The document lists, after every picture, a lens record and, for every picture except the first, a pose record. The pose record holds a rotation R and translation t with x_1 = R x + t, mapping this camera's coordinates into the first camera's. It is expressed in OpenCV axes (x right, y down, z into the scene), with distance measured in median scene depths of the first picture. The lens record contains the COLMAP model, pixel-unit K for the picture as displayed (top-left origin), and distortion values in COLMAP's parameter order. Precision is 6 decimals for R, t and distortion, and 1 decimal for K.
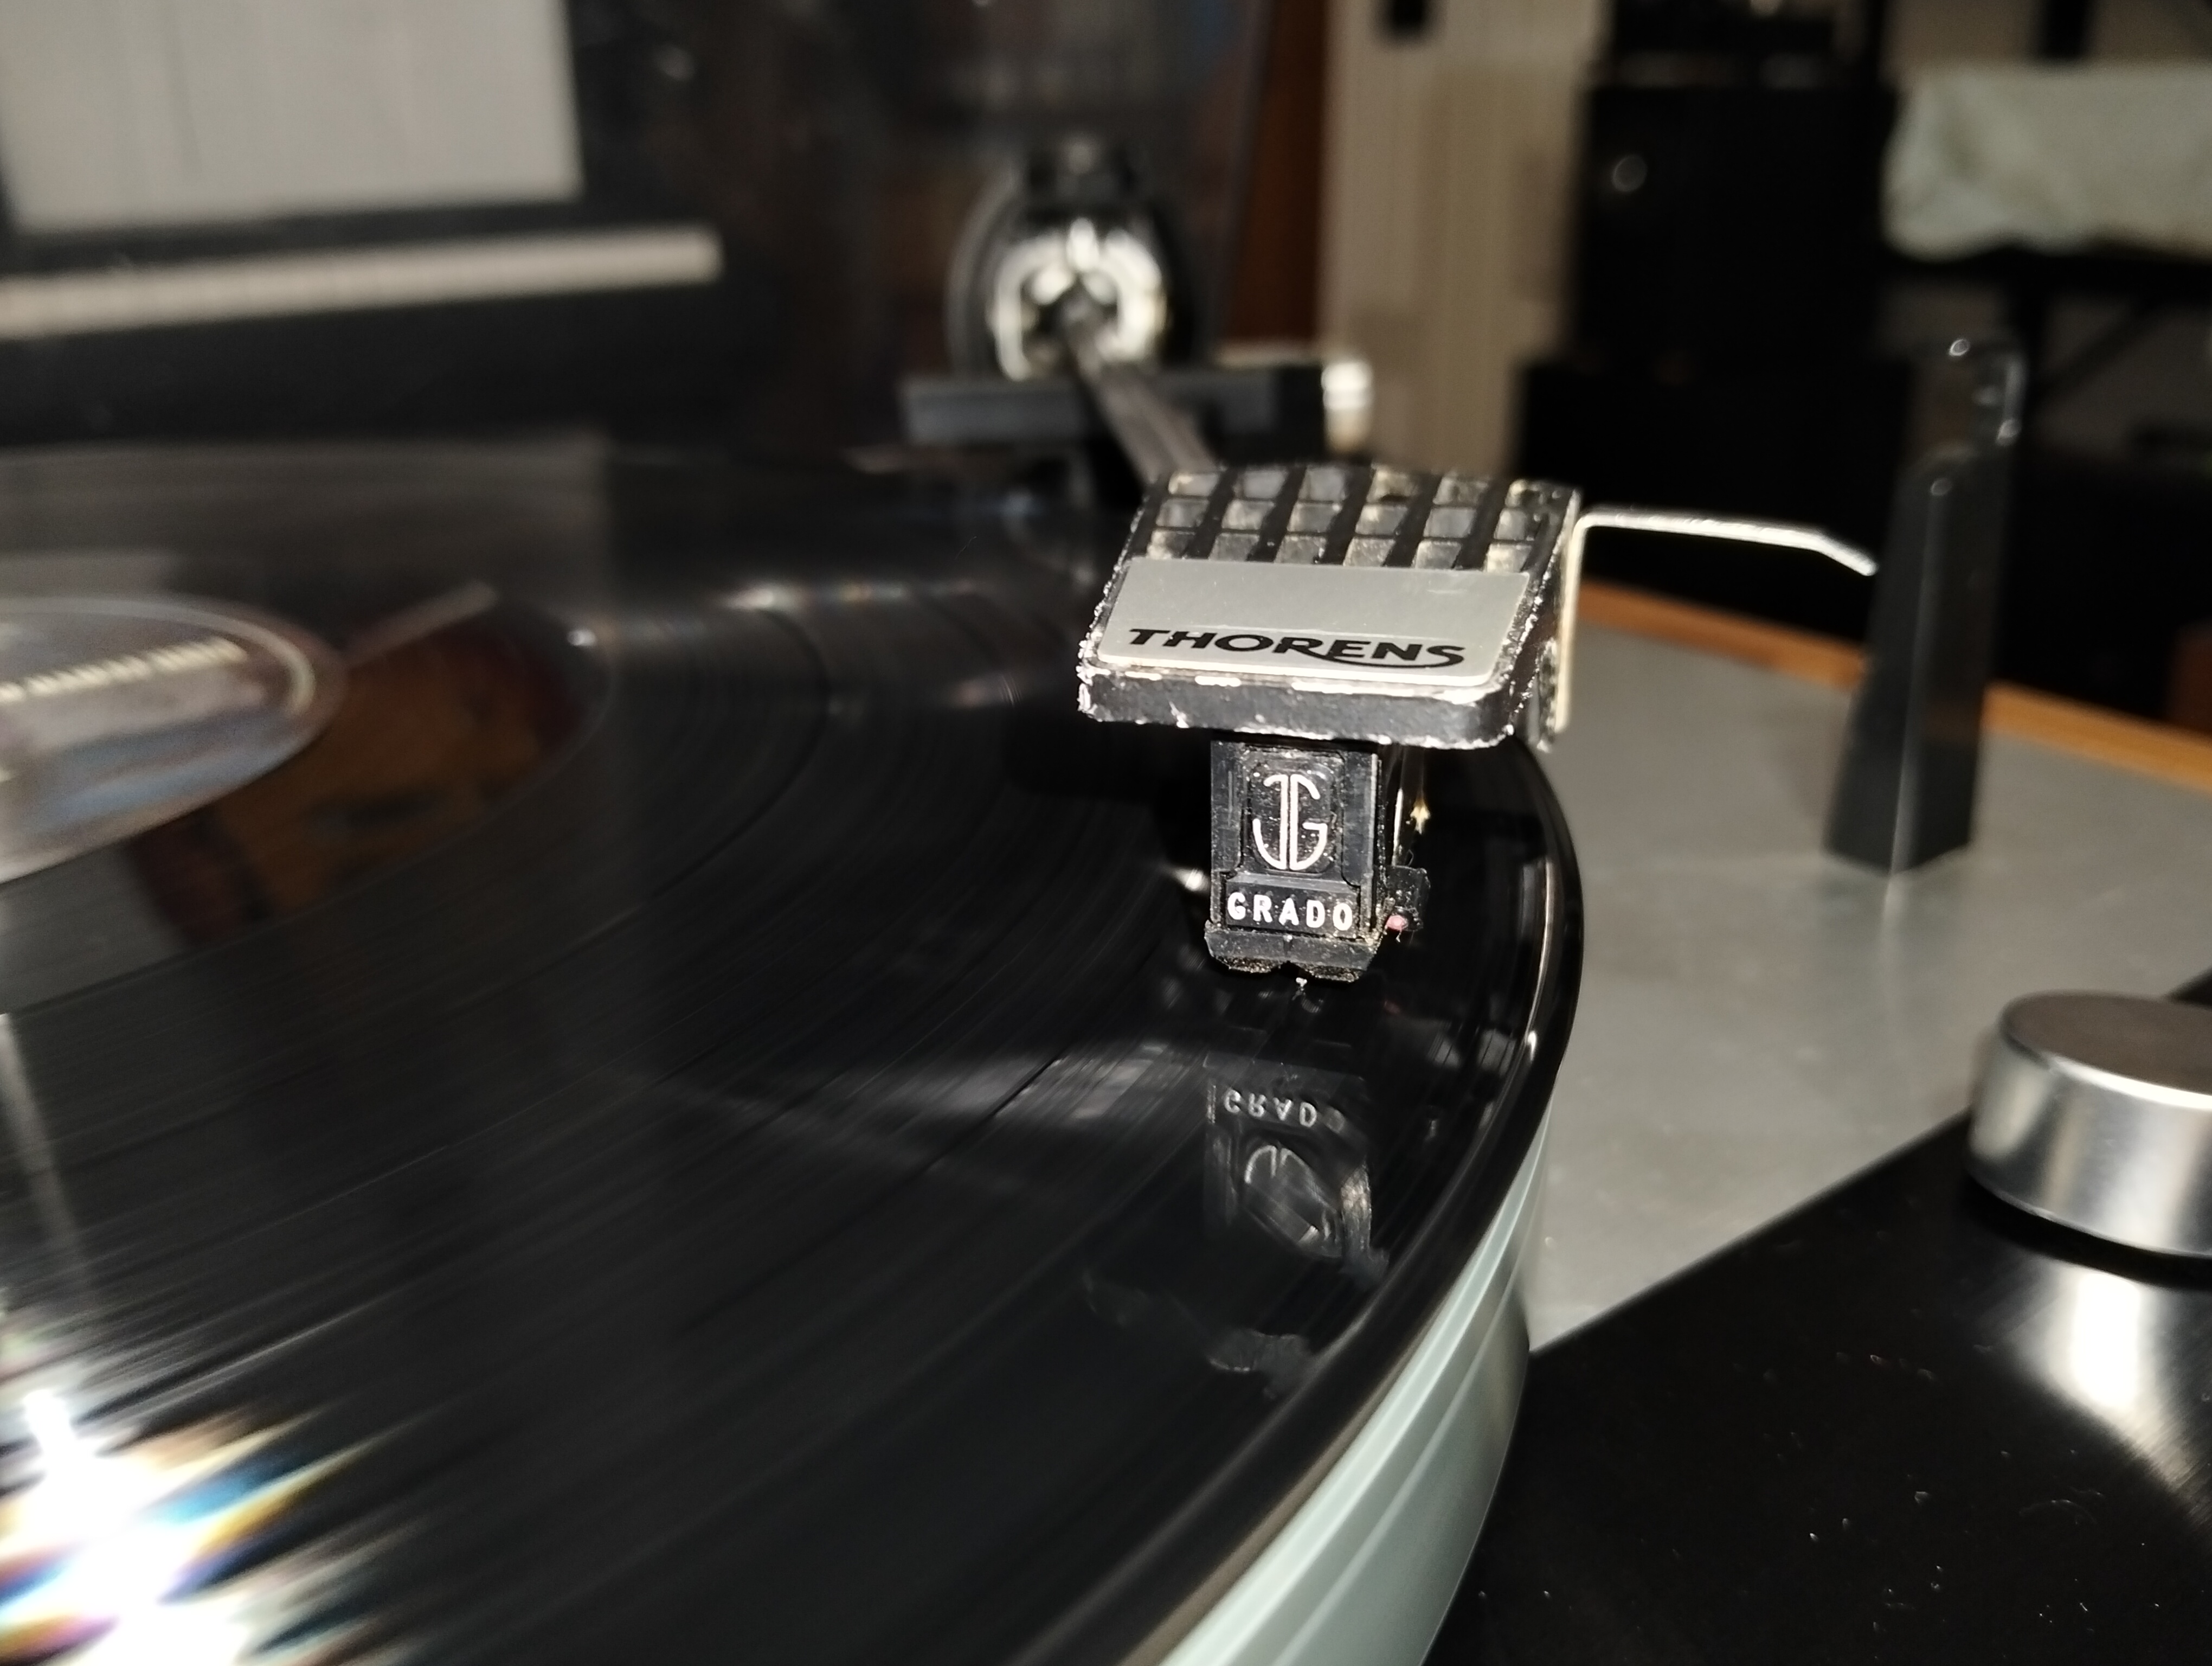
lens RADIAL K [[1736.0, 0, 1106.0], [0, 1736.0, 833.0], [0, 0, 1]] dist [0.078876, -0.214499]
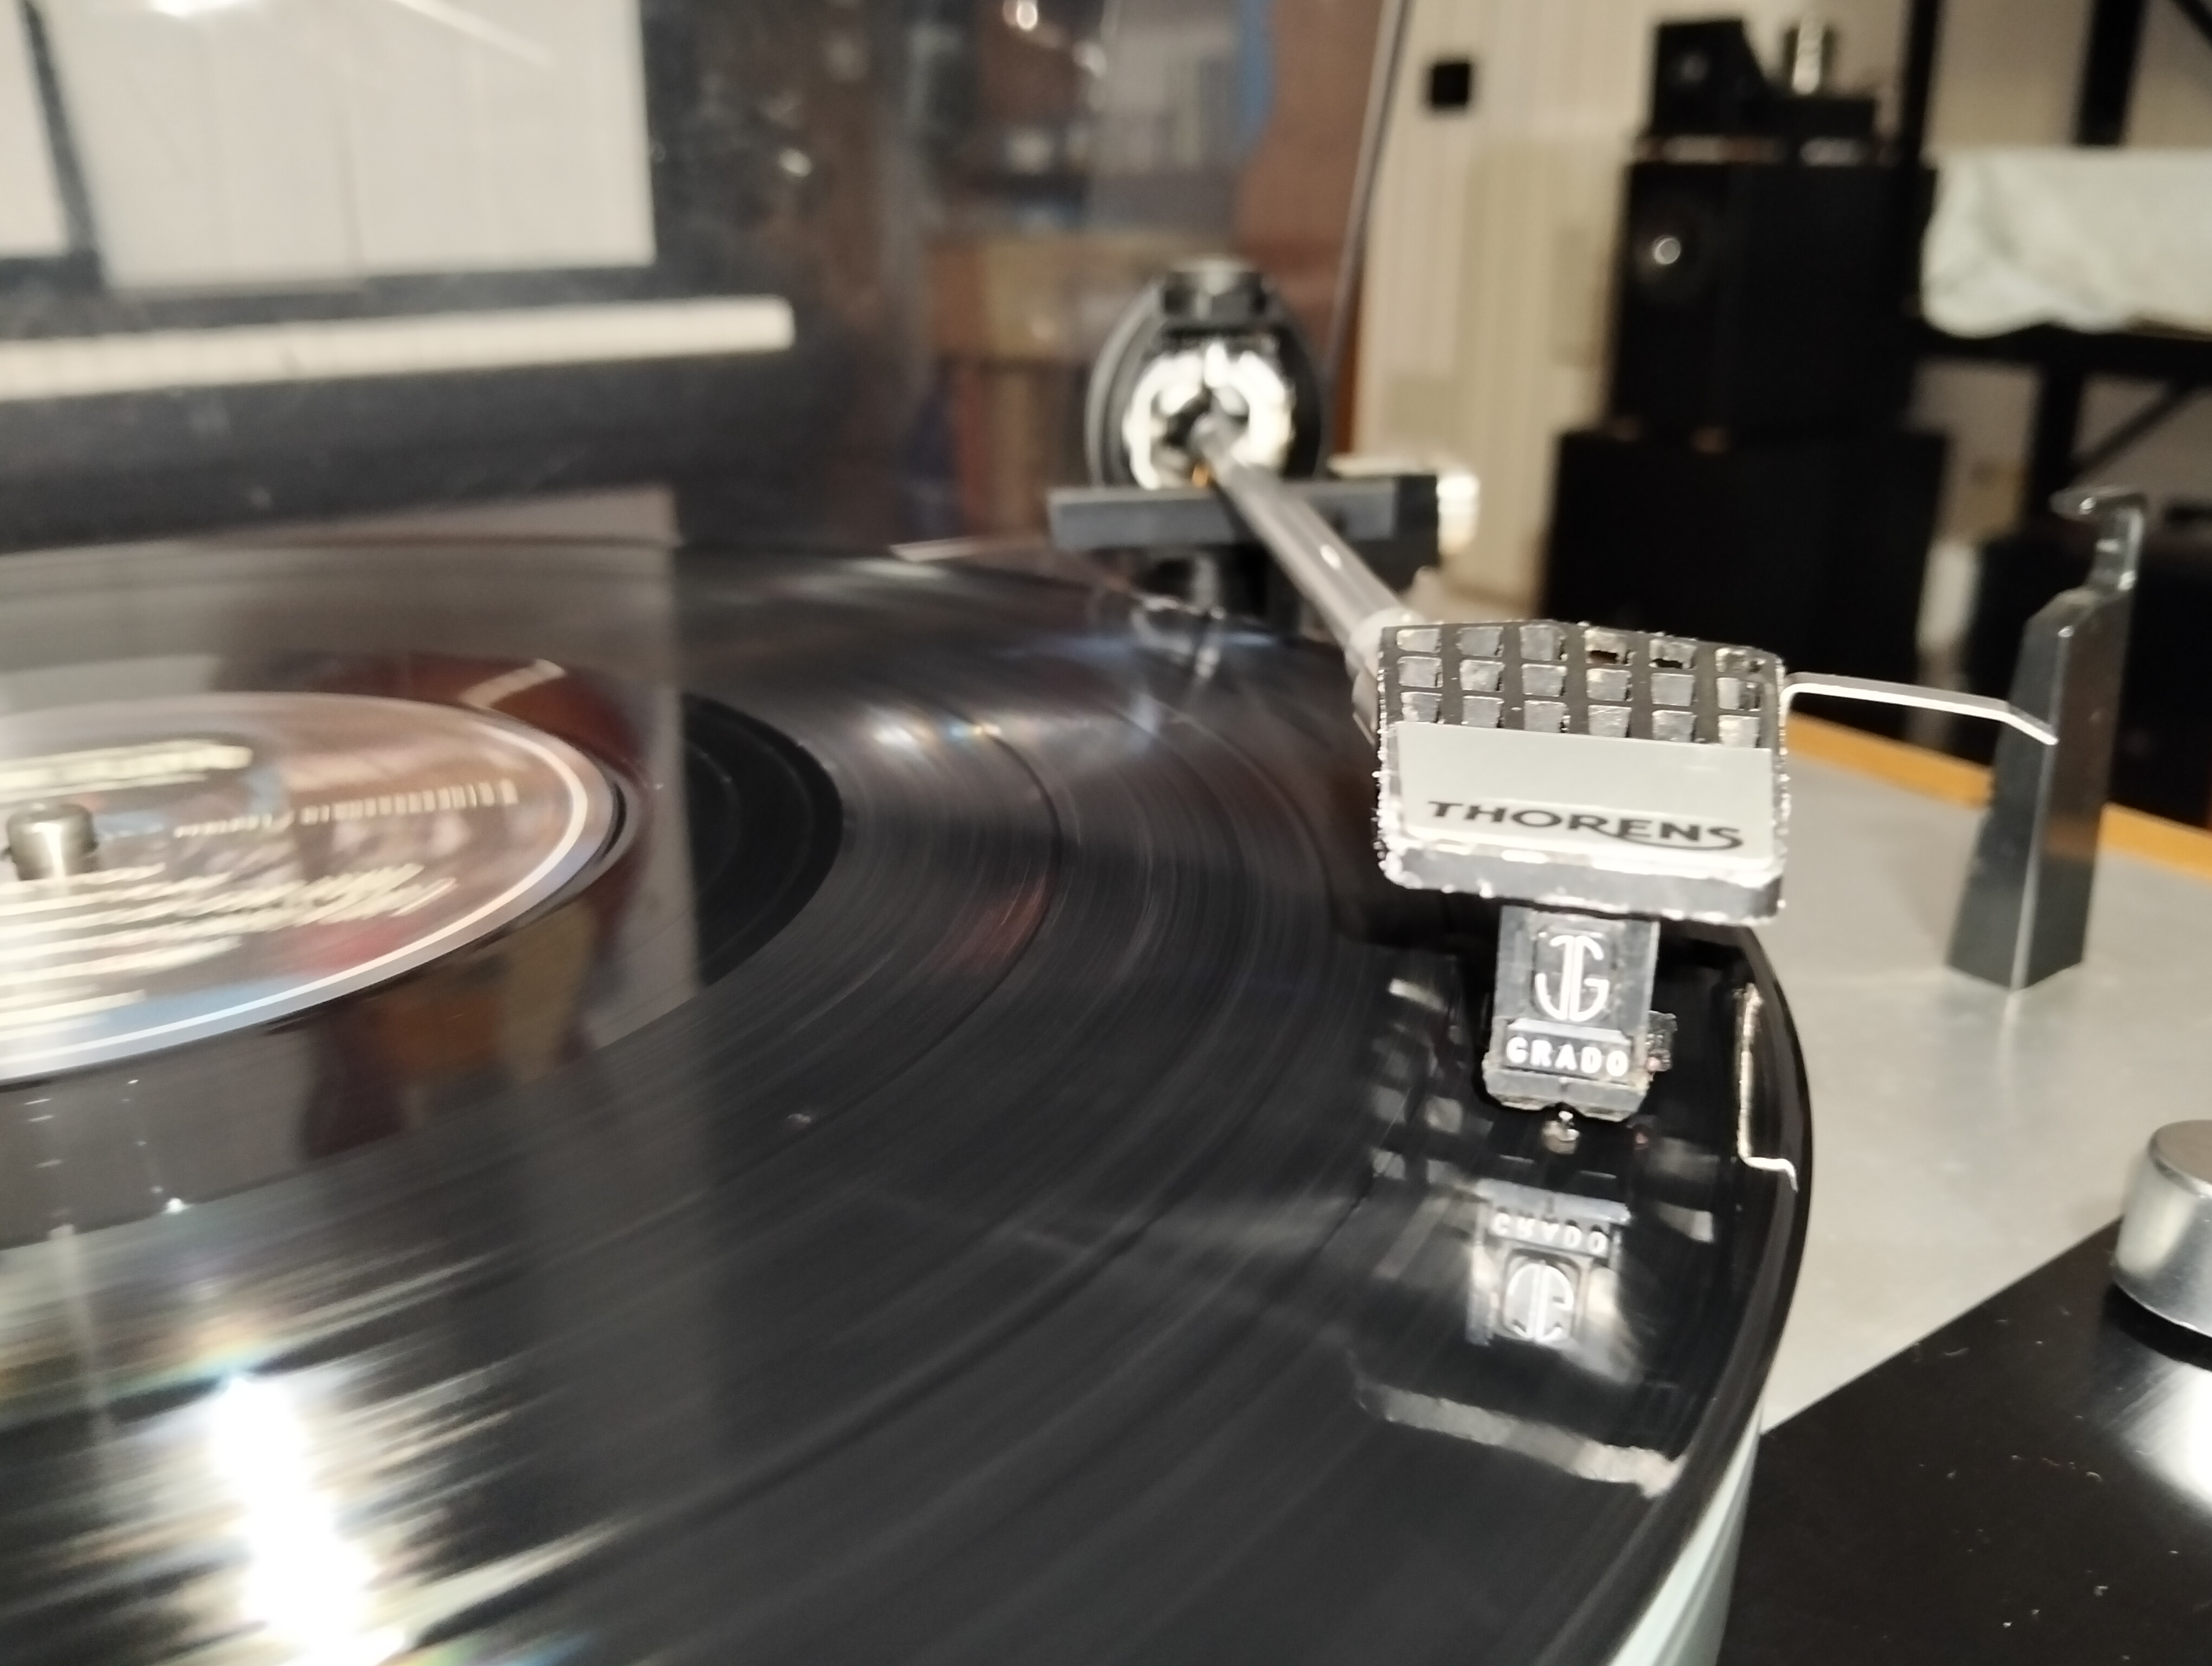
lens RADIAL K [[1736.0, 0, 1106.0], [0, 1736.0, 833.0], [0, 0, 1]] dist [0.078876, -0.214499]
pose [[0.999731, 0.020170, -0.011415, -0.177389], [-0.020500, 0.999351, -0.029627, -0.058320], [0.010810, 0.029853, 0.999496, -0.122324]]
